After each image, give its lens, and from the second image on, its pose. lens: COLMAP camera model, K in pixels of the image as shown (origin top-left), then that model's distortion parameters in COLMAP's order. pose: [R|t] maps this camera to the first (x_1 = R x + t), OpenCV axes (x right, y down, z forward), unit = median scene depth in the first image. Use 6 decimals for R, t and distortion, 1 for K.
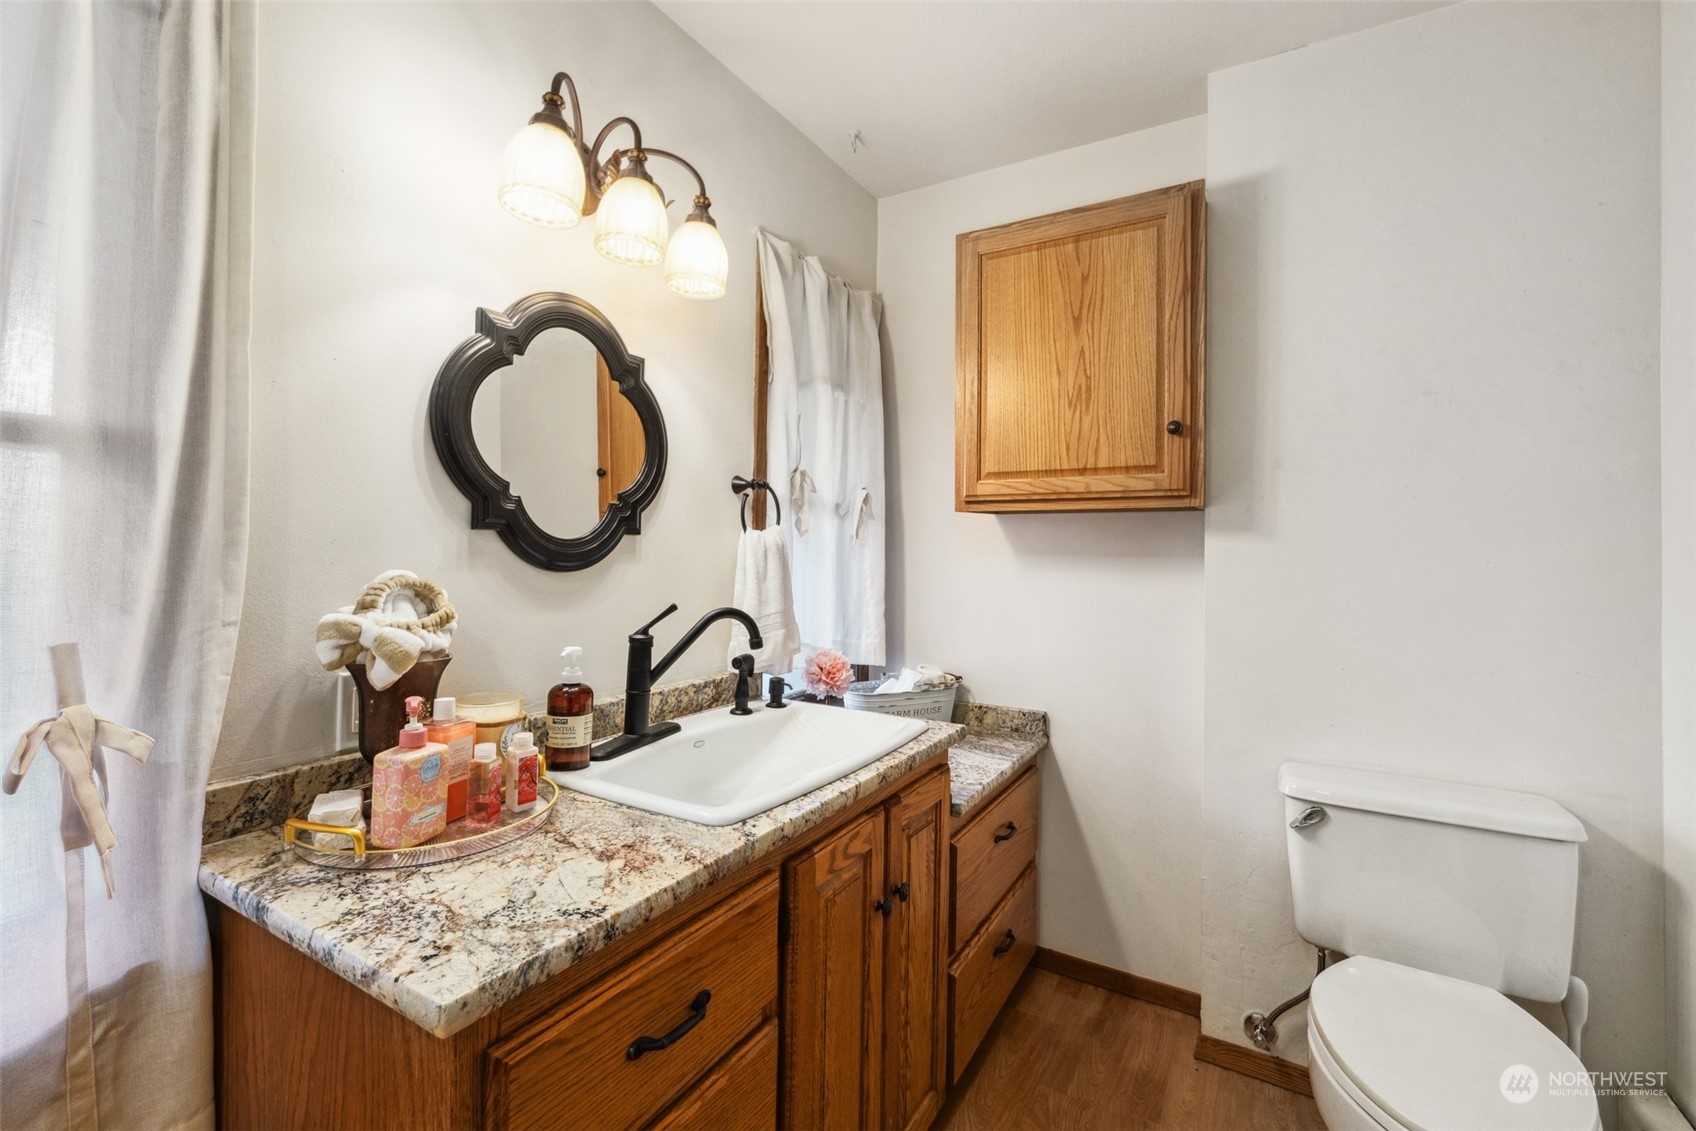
lens RADIAL K [[728.5, 0, 837.7], [0, 728.5, 542.7], [0, 0, 1]] dist [0.002831, -0.000206]
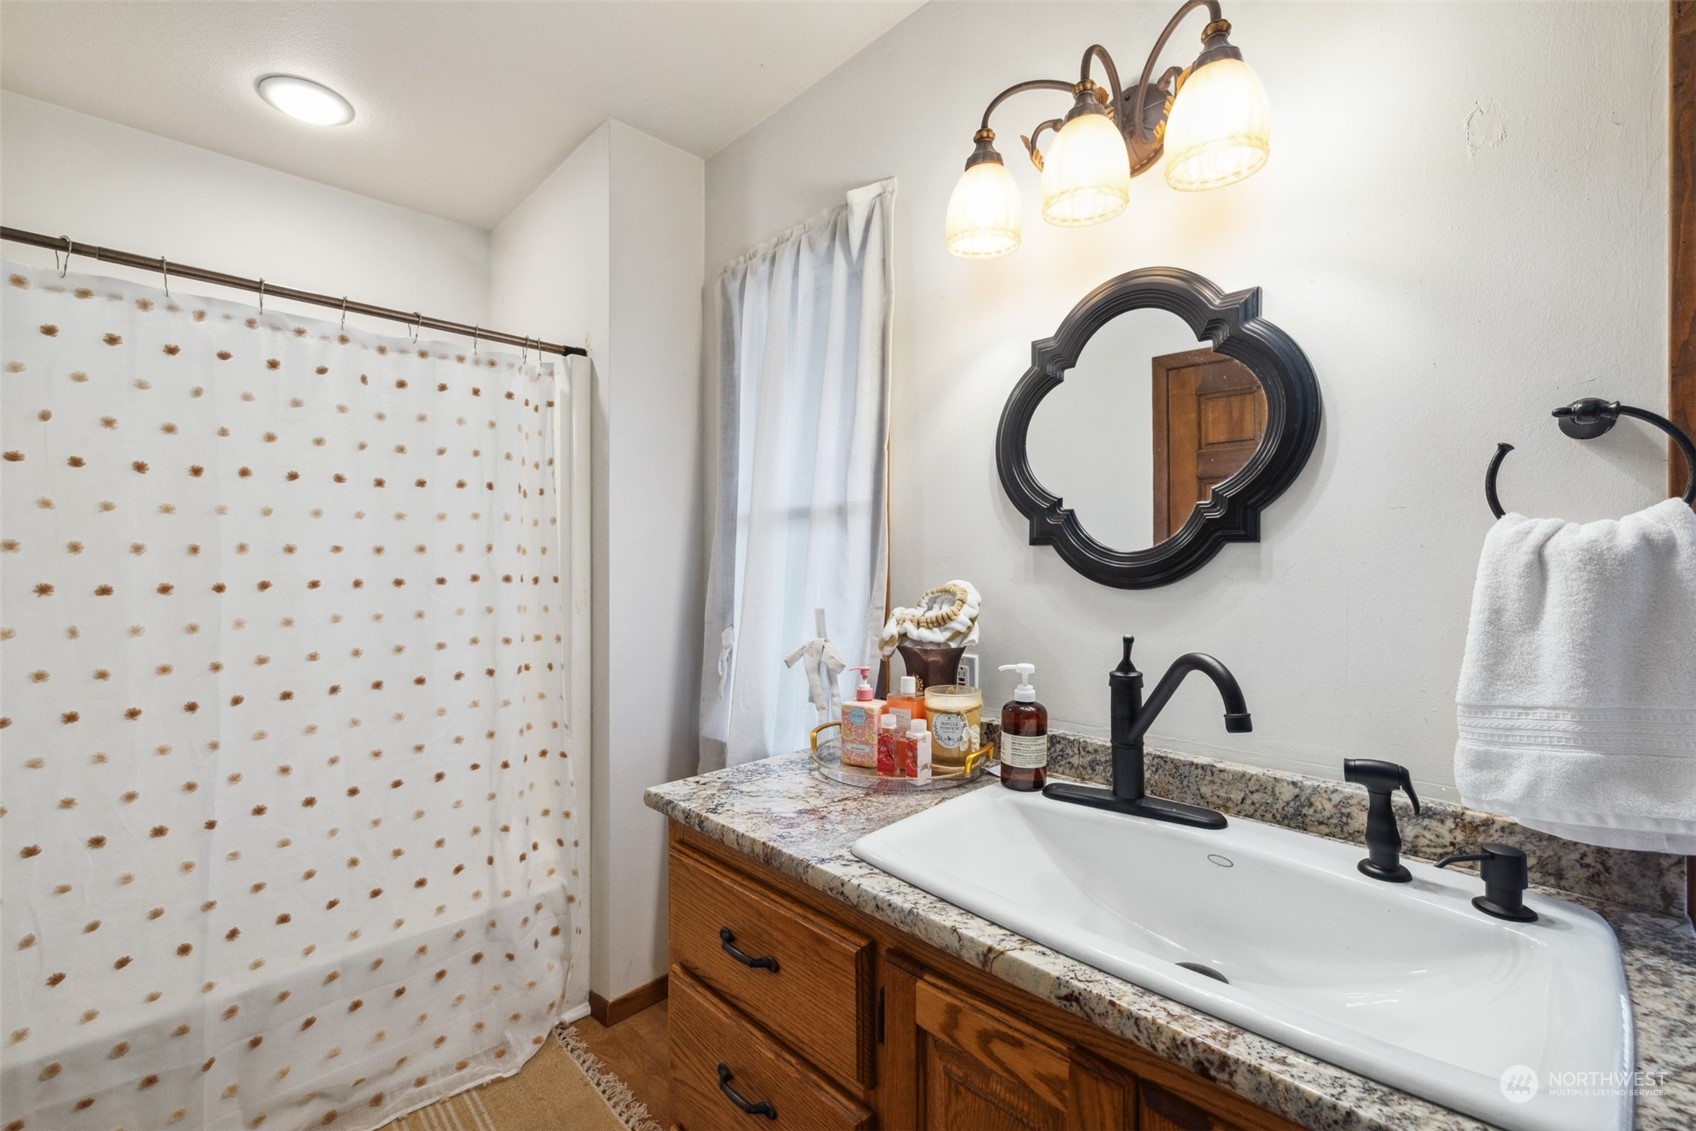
lens RADIAL K [[728.5, 0, 837.7], [0, 728.5, 542.7], [0, 0, 1]] dist [0.002831, -0.000206]
pose [[-0.251448, -0.024236, -0.967567, 0.739092], [0.011750, 0.999536, -0.028090, 0.006382], [0.967799, -0.018432, -0.251047, 1.150688]]
